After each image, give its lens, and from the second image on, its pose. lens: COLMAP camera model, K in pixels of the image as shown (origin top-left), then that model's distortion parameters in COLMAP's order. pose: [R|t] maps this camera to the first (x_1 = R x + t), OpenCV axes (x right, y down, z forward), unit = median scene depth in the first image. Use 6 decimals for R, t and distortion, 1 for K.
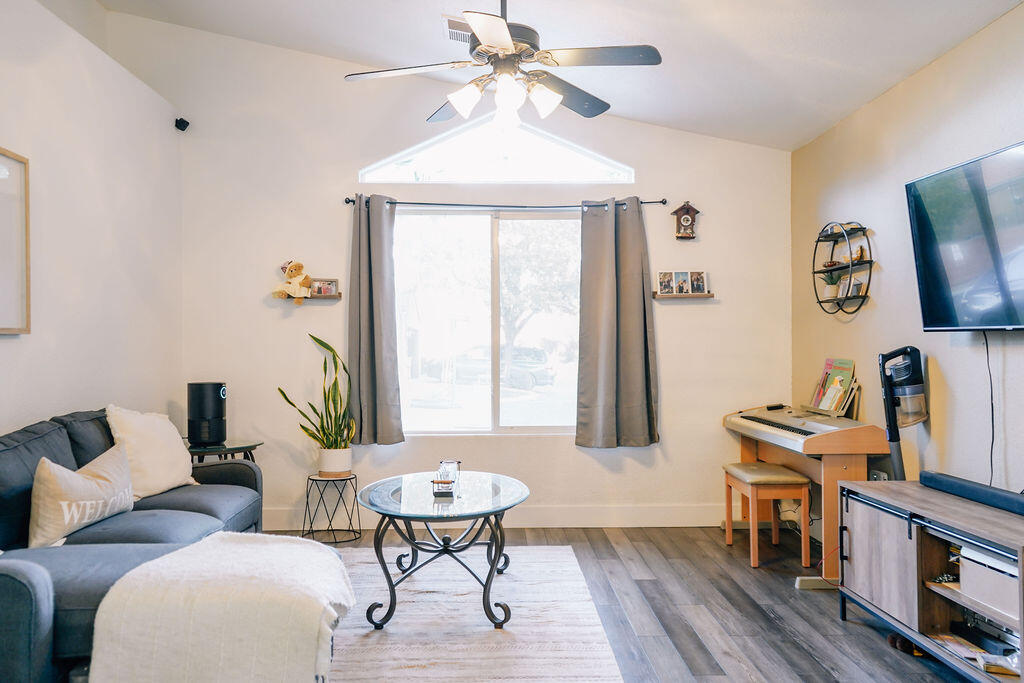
lens RADIAL K [[823.7, 0, 509.1], [0, 823.7, 350.3], [0, 0, 1]] dist [0.025806, 0.000270]
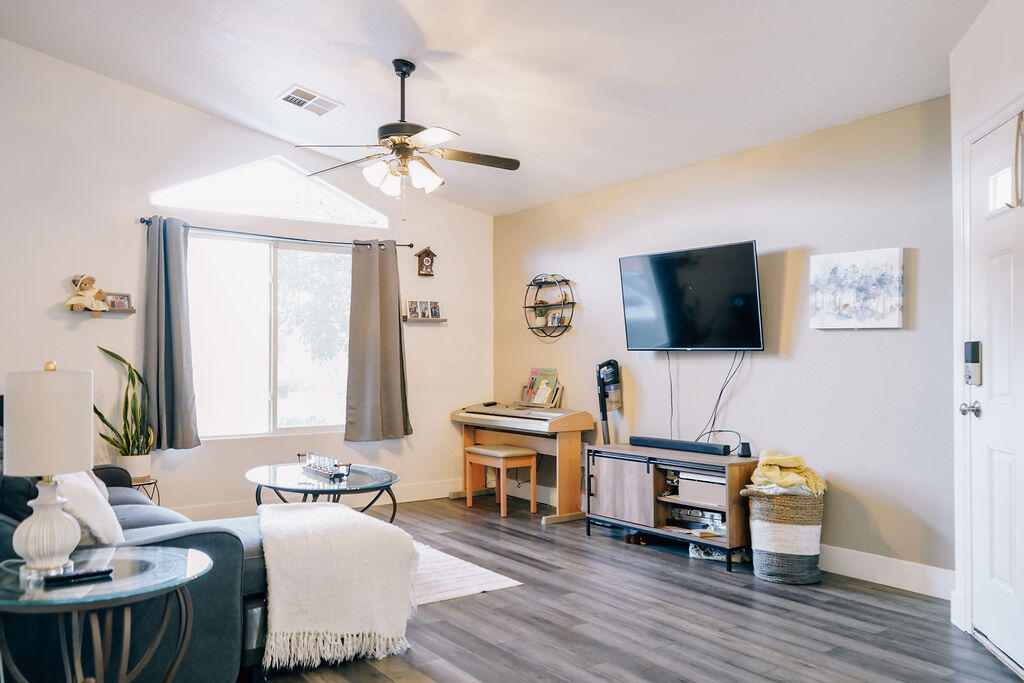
lens RADIAL K [[823.7, 0, 509.1], [0, 823.7, 350.3], [0, 0, 1]] dist [0.025806, 0.000270]
pose [[0.830429, 0.008443, 0.557060, -0.399238], [-0.000519, 0.999896, -0.014382, -0.000075], [-0.557124, 0.011654, 0.830347, -0.141590]]
